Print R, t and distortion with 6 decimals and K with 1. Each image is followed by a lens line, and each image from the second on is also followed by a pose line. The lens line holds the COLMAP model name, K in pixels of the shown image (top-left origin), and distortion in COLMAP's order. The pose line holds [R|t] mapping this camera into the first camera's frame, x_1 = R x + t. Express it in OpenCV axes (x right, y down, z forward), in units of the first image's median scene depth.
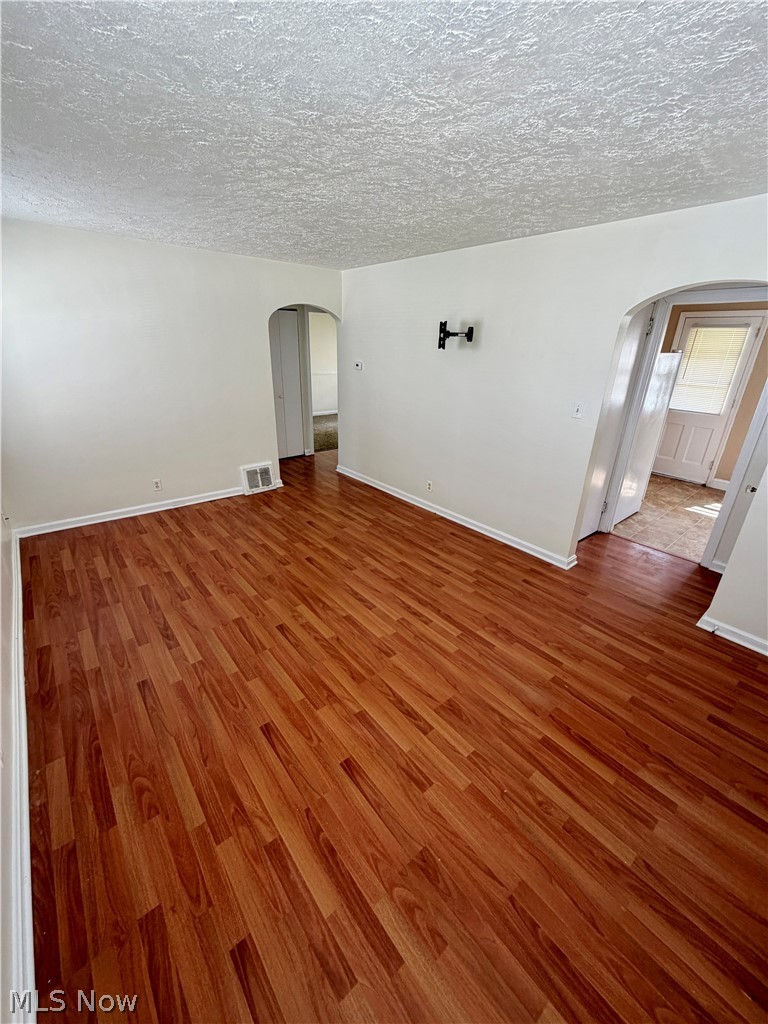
lens RADIAL K [[407.7, 0, 384.0], [0, 407.7, 512.0], [0, 0, 1]] dist [0.001348, 0.000183]
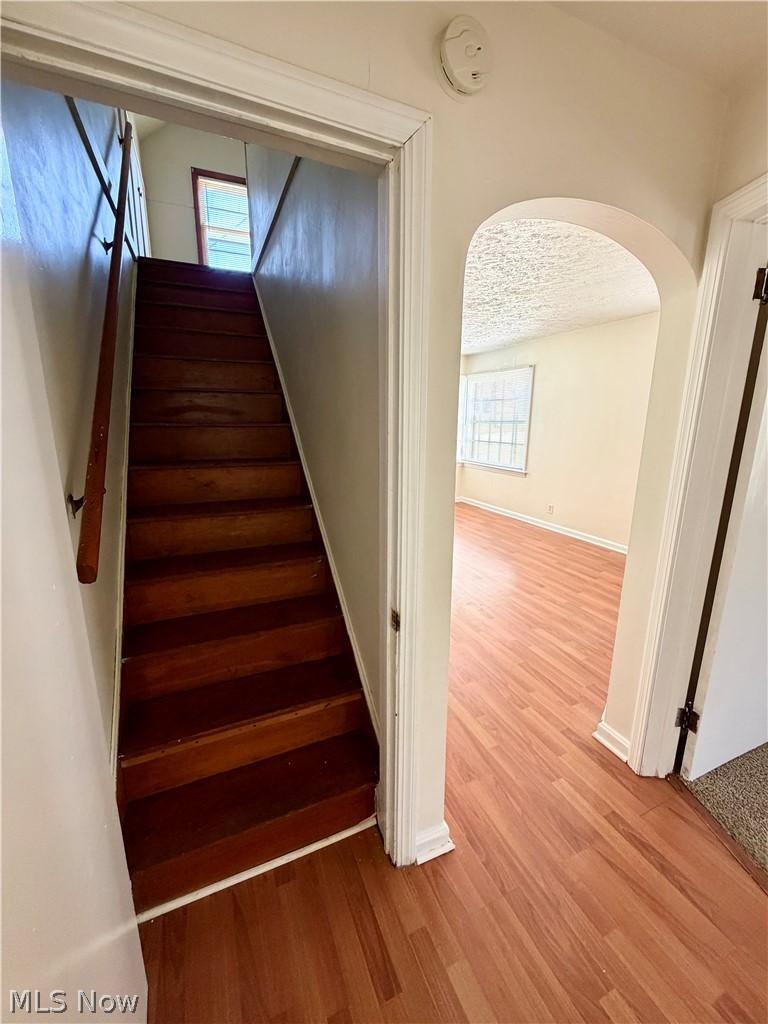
lens RADIAL K [[407.7, 0, 384.0], [0, 407.7, 512.0], [0, 0, 1]] dist [0.001348, 0.000183]
pose [[-0.960781, -0.087029, 0.263297, -0.247468], [0.084526, 0.812386, 0.576961, -0.810848], [-0.264111, 0.576589, -0.773169, 2.126398]]
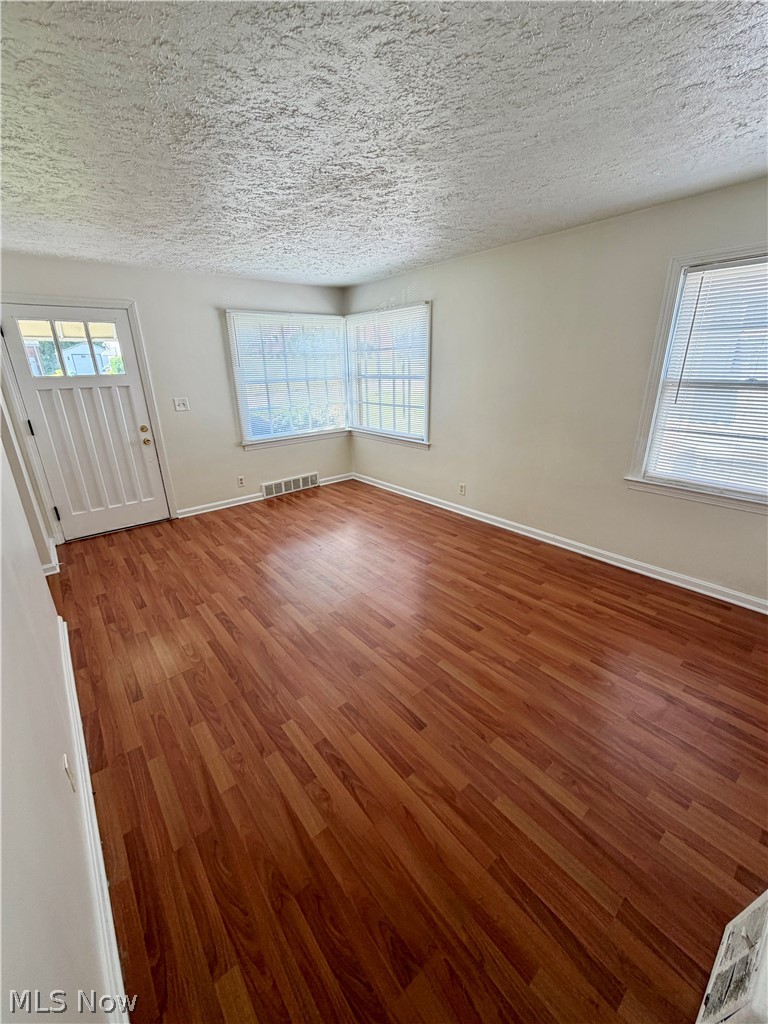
lens RADIAL K [[407.7, 0, 384.0], [0, 407.7, 512.0], [0, 0, 1]] dist [0.001348, 0.000183]
pose [[-0.999986, -0.004907, 0.001962, -0.201905], [-0.002261, 0.732774, 0.680469, -0.646205], [-0.004777, 0.680455, -0.732774, 1.643170]]
